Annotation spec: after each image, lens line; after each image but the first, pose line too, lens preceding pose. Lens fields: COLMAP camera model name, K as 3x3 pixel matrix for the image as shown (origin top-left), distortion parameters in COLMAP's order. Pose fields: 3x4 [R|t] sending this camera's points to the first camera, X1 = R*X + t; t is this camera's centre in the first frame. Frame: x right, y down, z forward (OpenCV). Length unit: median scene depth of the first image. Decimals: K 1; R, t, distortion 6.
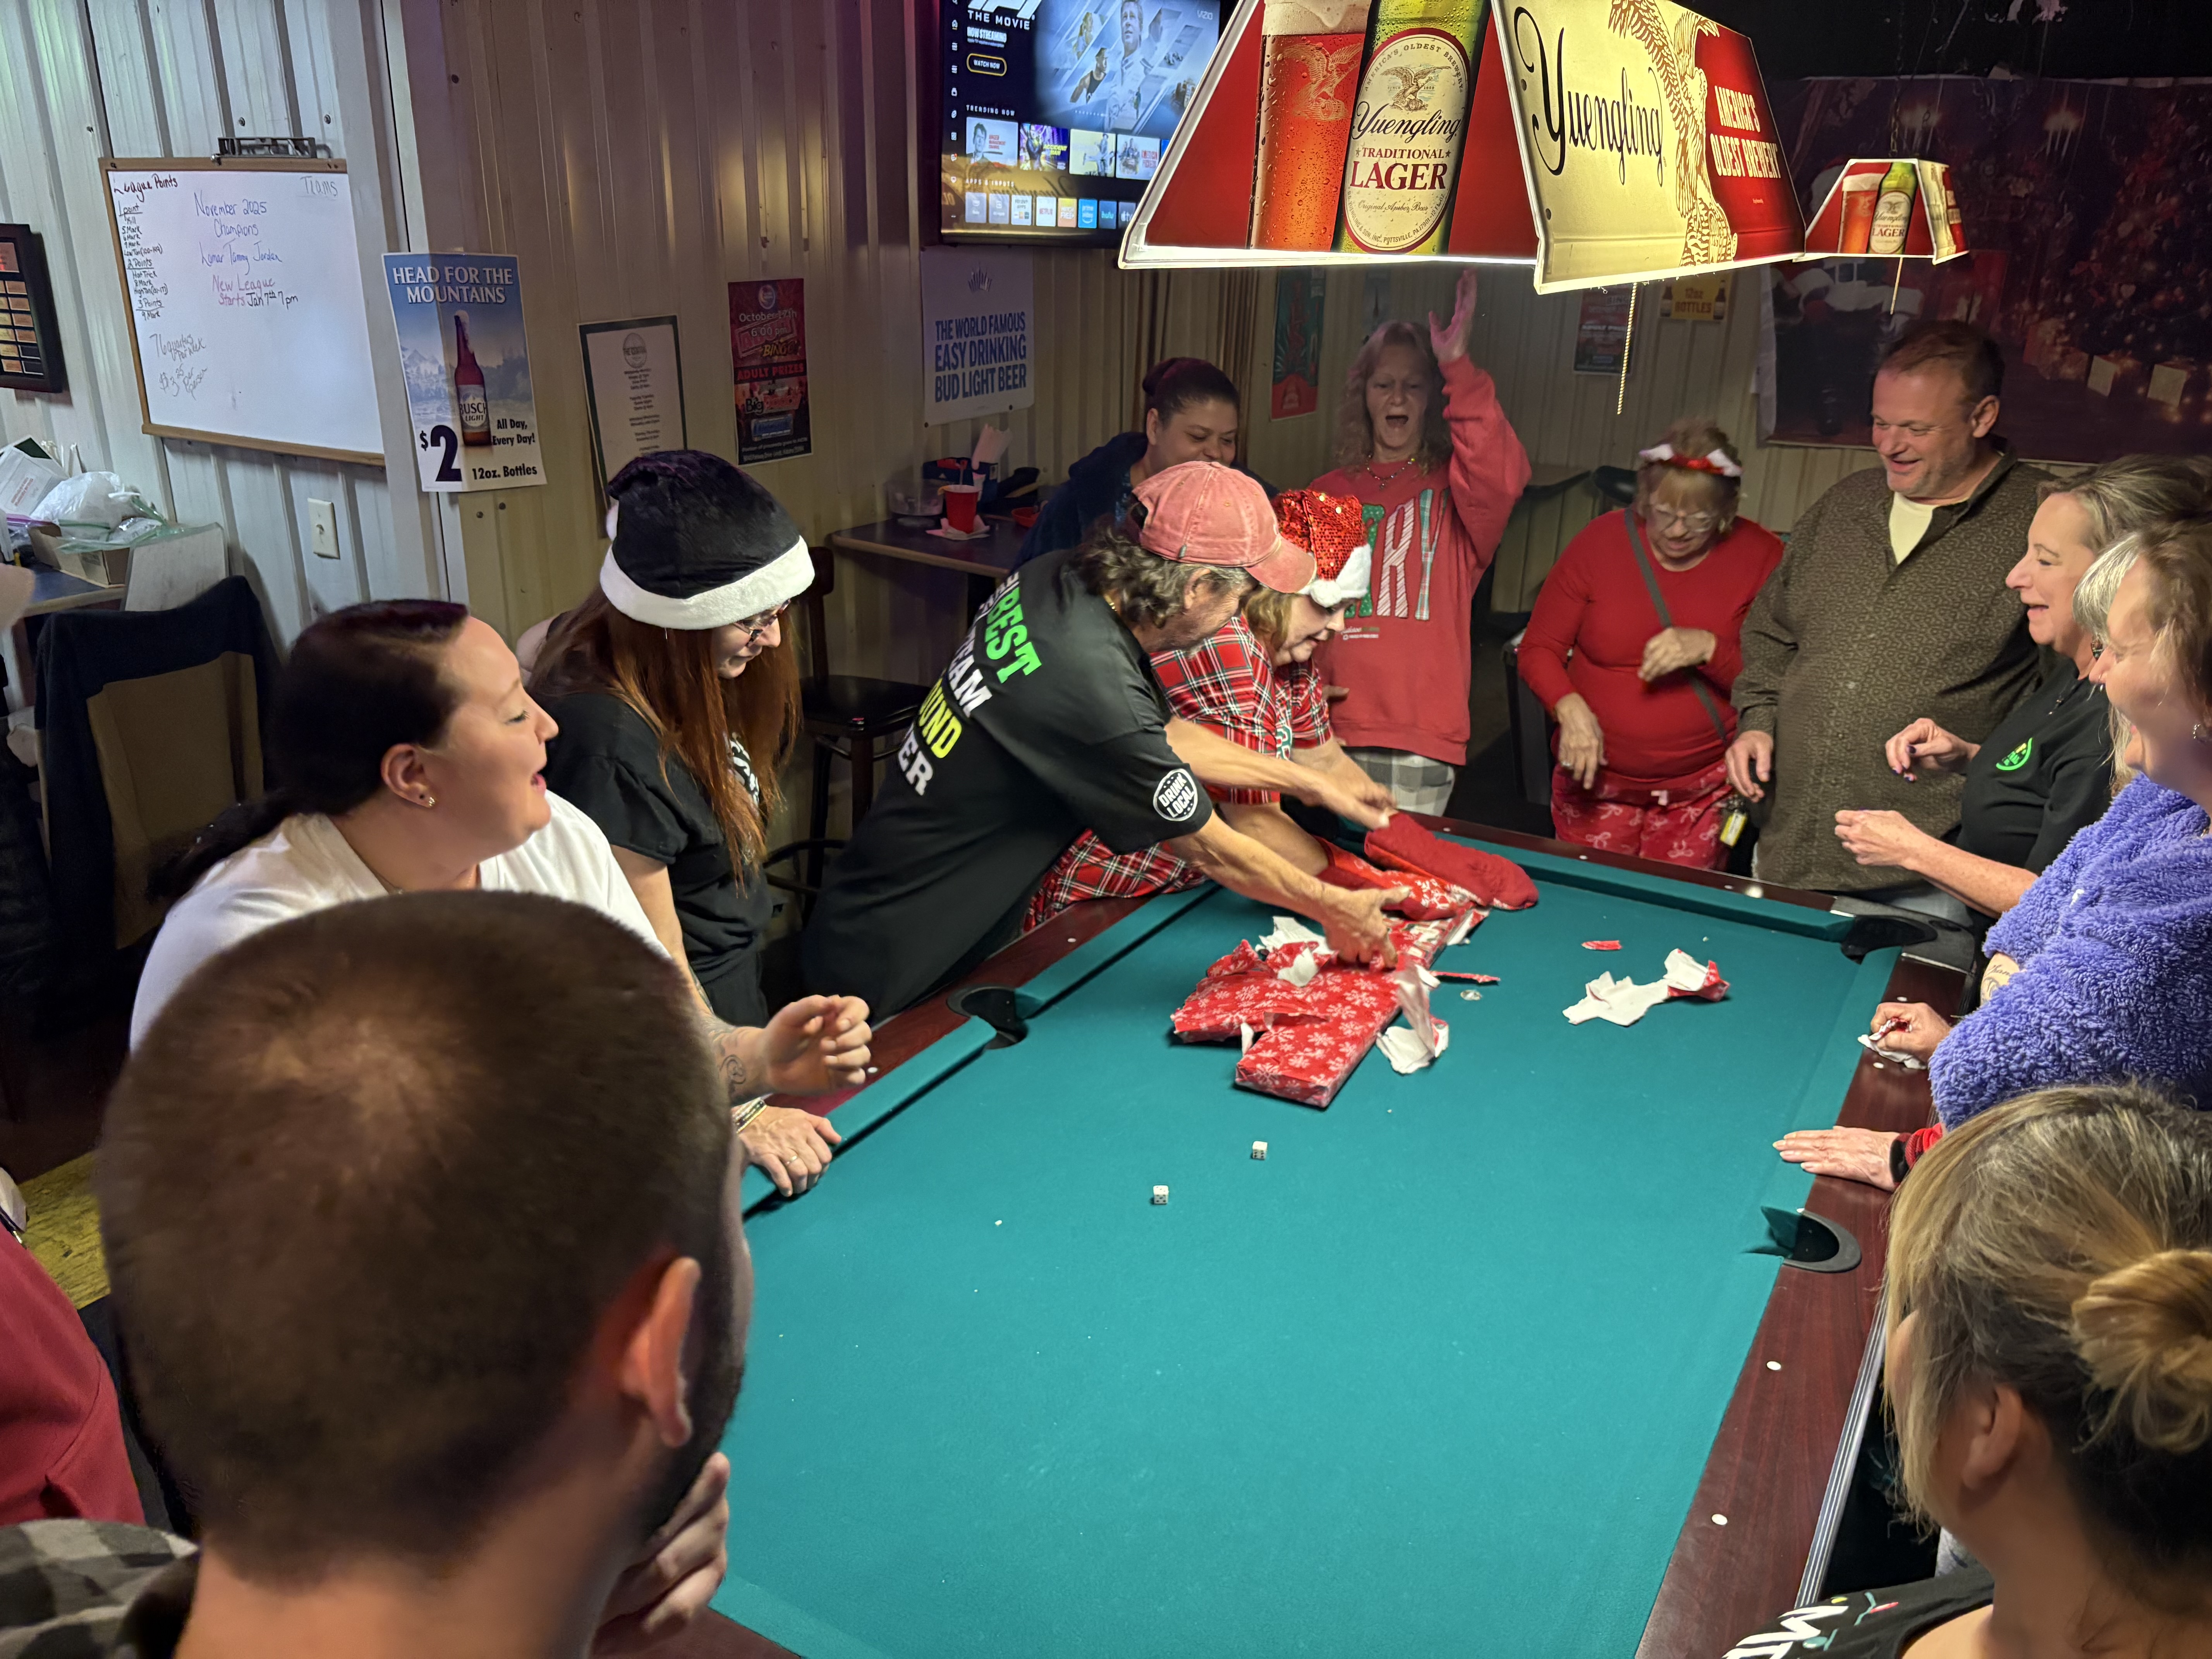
lens RADIAL K [[1685.1, 0, 1098.1], [0, 1685.1, 832.6], [0, 0, 1]] dist [0.005380, 0.000122]
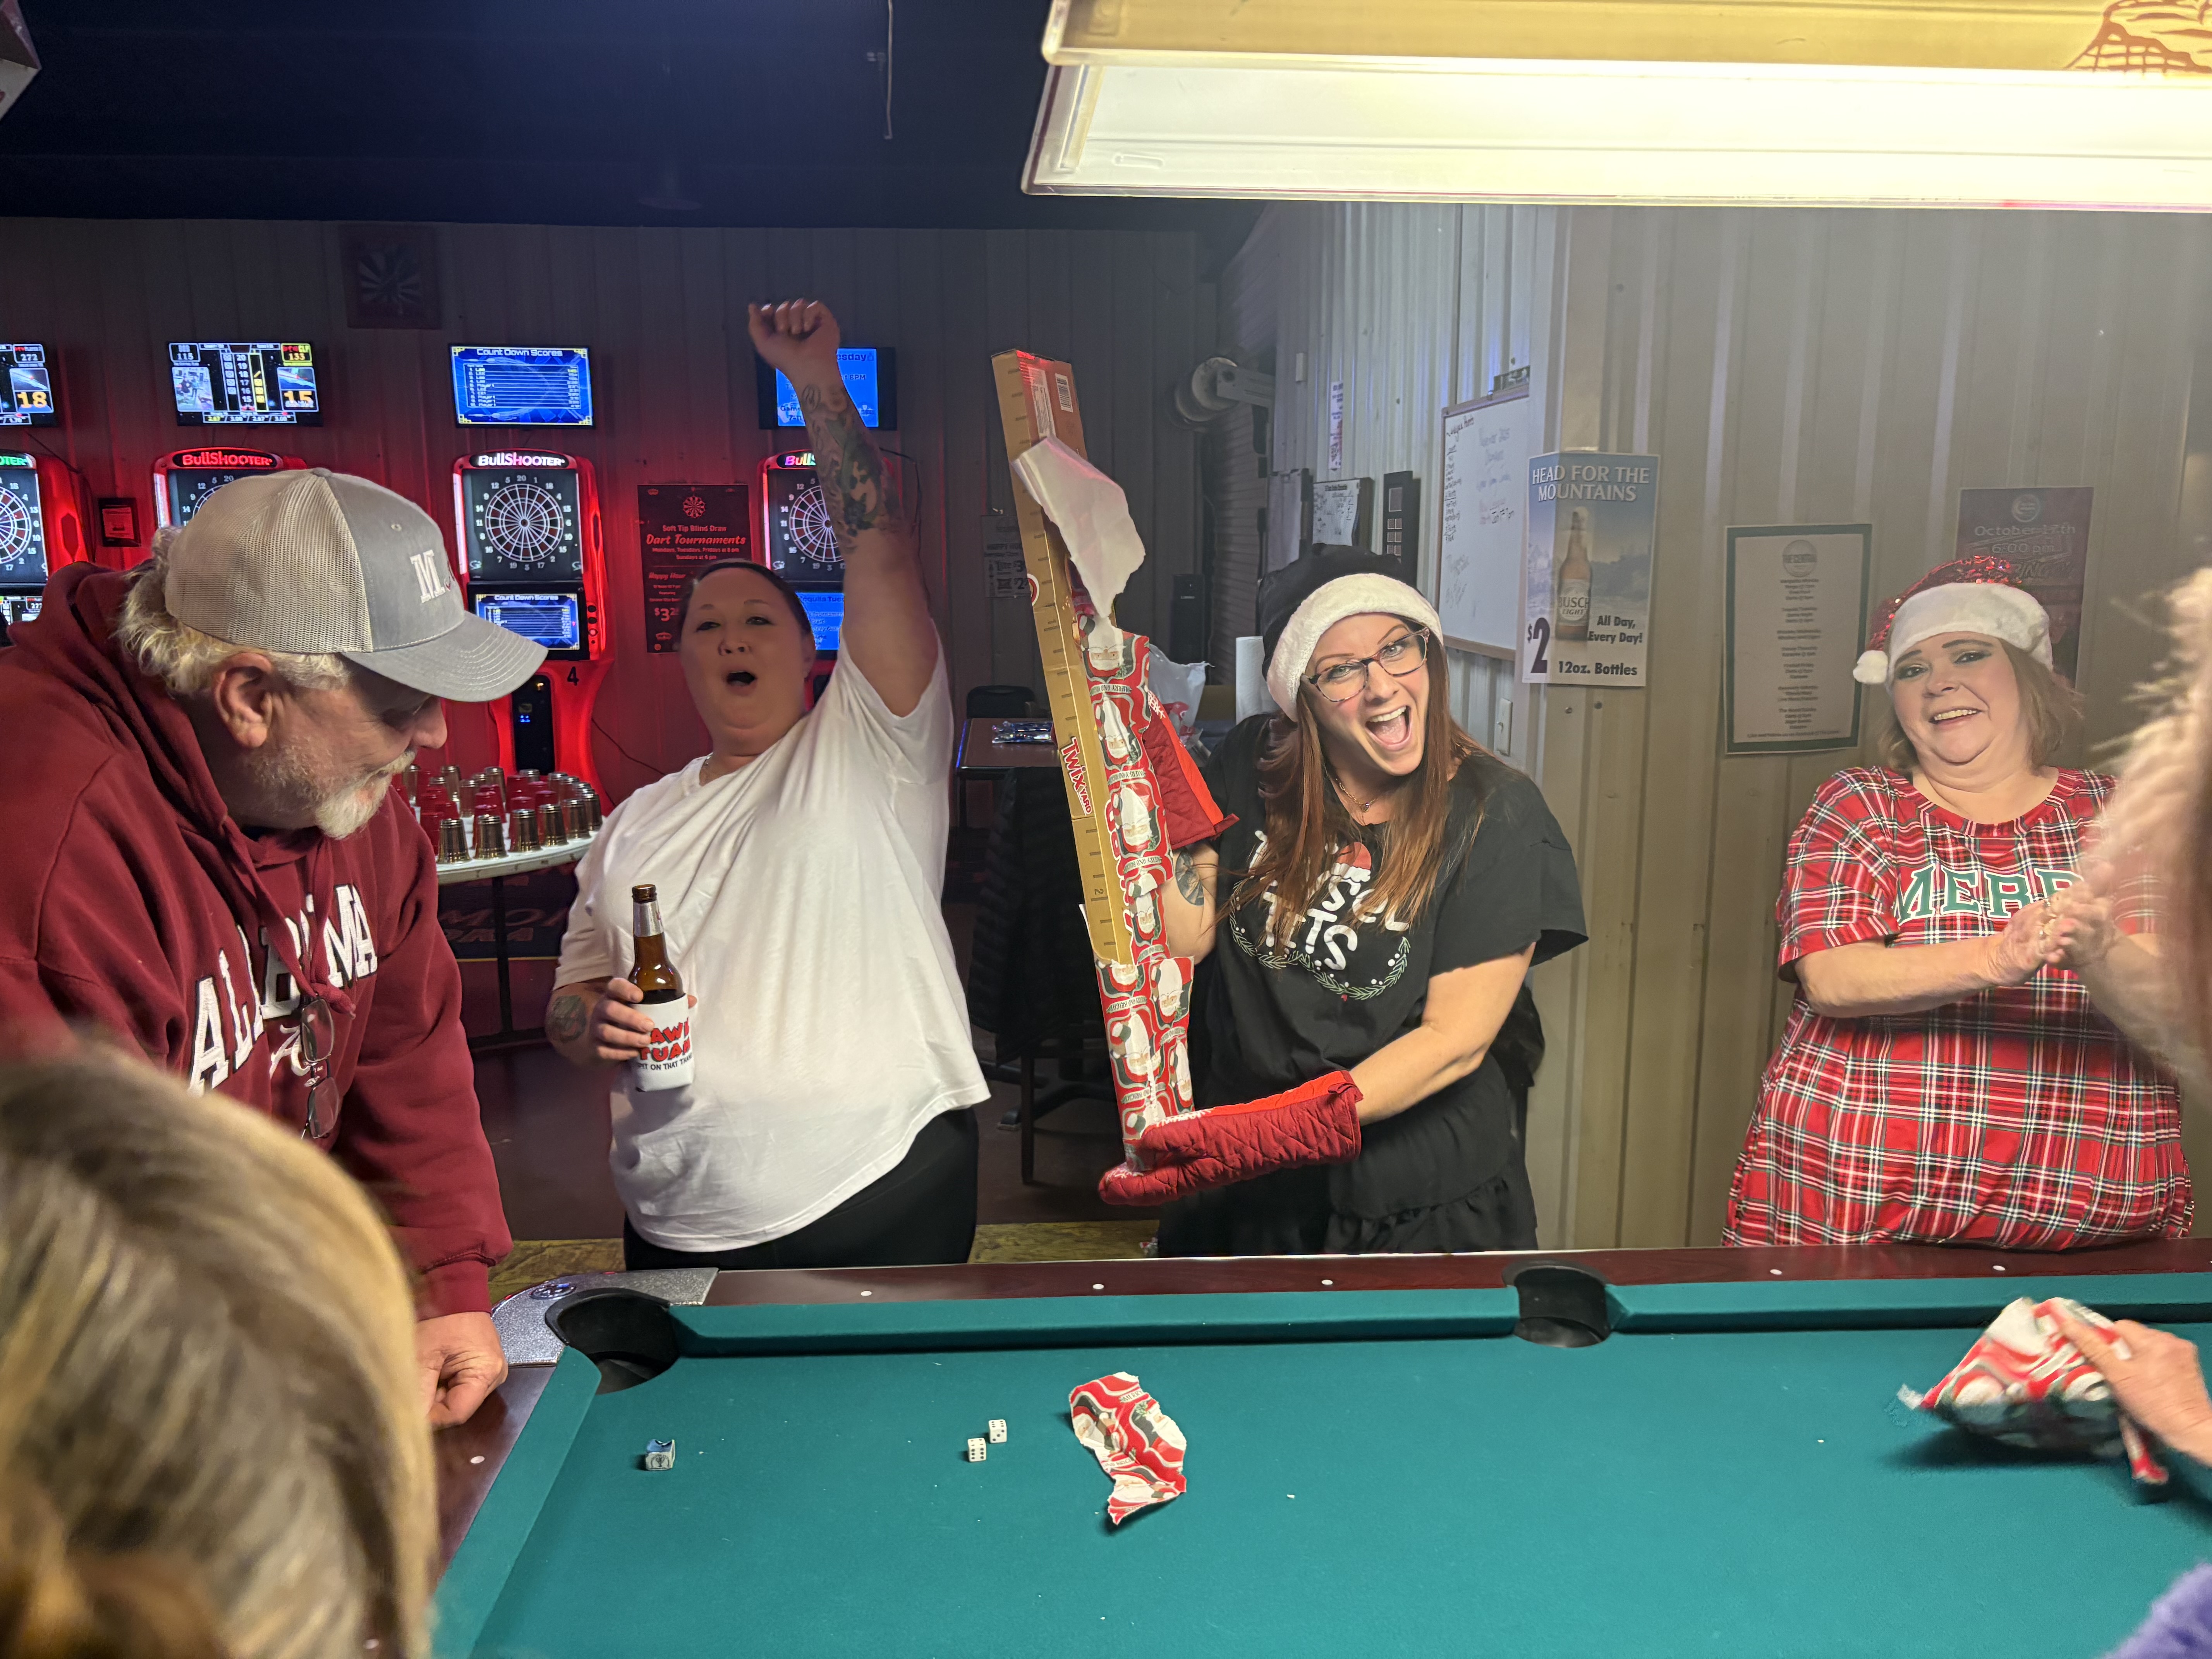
lens RADIAL K [[1685.1, 0, 1103.8], [0, 1685.1, 824.5], [0, 0, 1]] dist [0.005380, 0.000122]
pose [[0.550569, 0.120520, -0.826044, 0.297731], [-0.280908, 0.958565, -0.047373, -0.002315], [0.786108, 0.258125, 0.561611, 0.250973]]
